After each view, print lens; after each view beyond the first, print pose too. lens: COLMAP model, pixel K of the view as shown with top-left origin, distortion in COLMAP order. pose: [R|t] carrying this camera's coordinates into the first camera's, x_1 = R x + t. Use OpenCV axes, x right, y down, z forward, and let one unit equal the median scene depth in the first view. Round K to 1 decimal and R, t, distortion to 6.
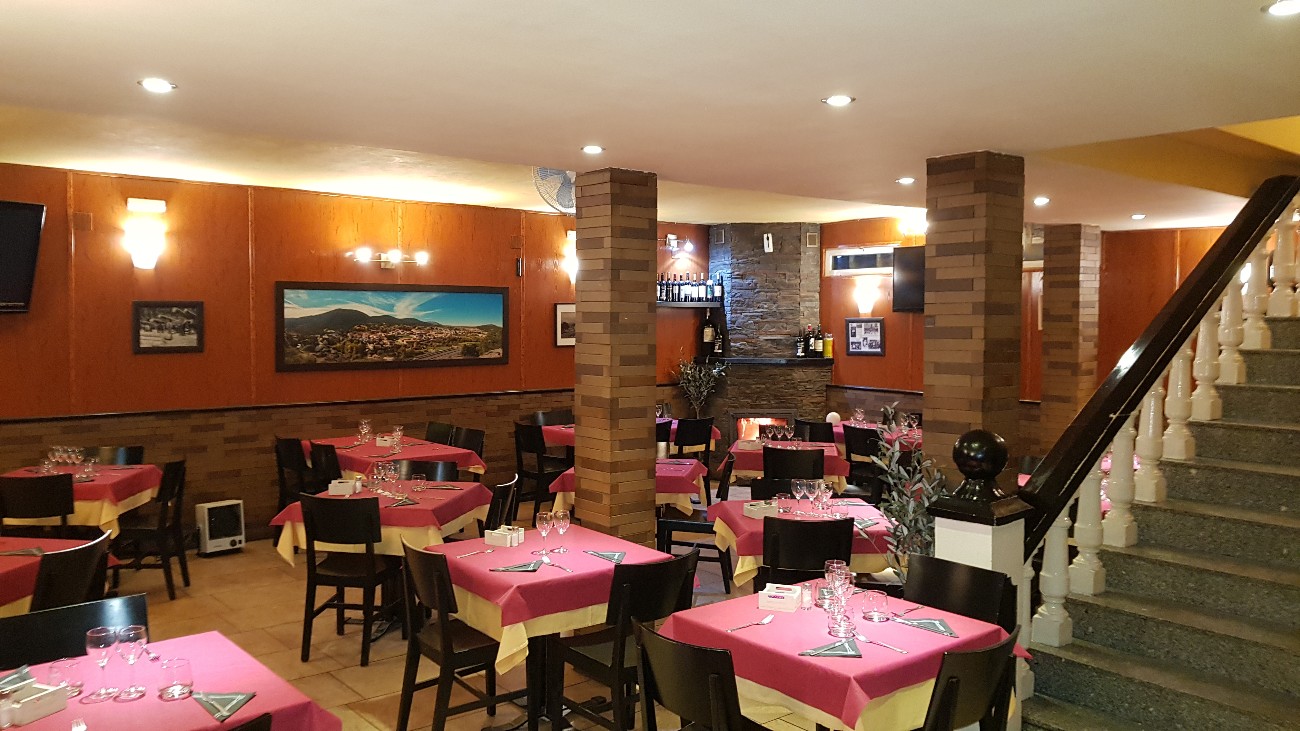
lens RADIAL K [[986.7, 0, 648.3], [0, 986.7, 358.1], [0, 0, 1]] dist [-0.003903, -0.011542]
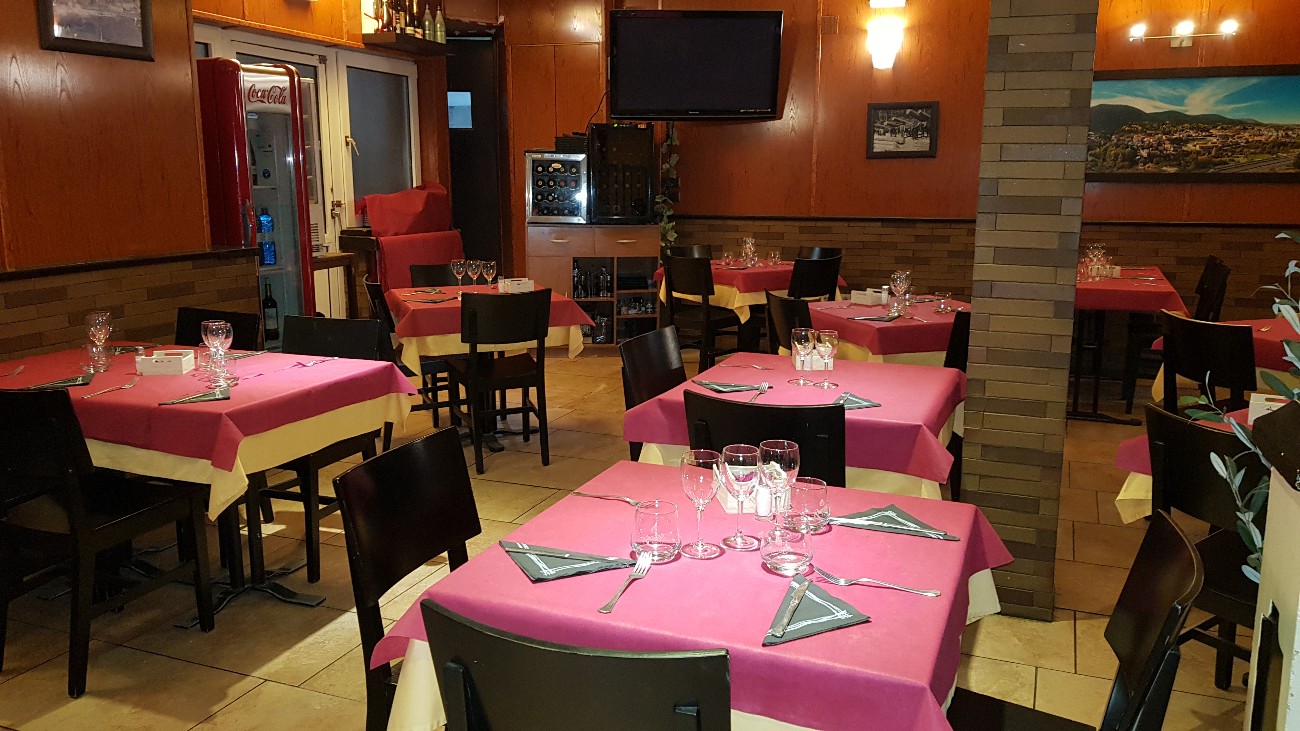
lens RADIAL K [[986.7, 0, 649.4], [0, 986.7, 373.8], [0, 0, 1]] dist [-0.003903, -0.011542]
pose [[0.479200, 0.173234, -0.860440, 0.235539], [-0.030474, 0.983022, 0.180942, 0.031515], [0.877177, -0.060486, 0.476343, 0.274717]]
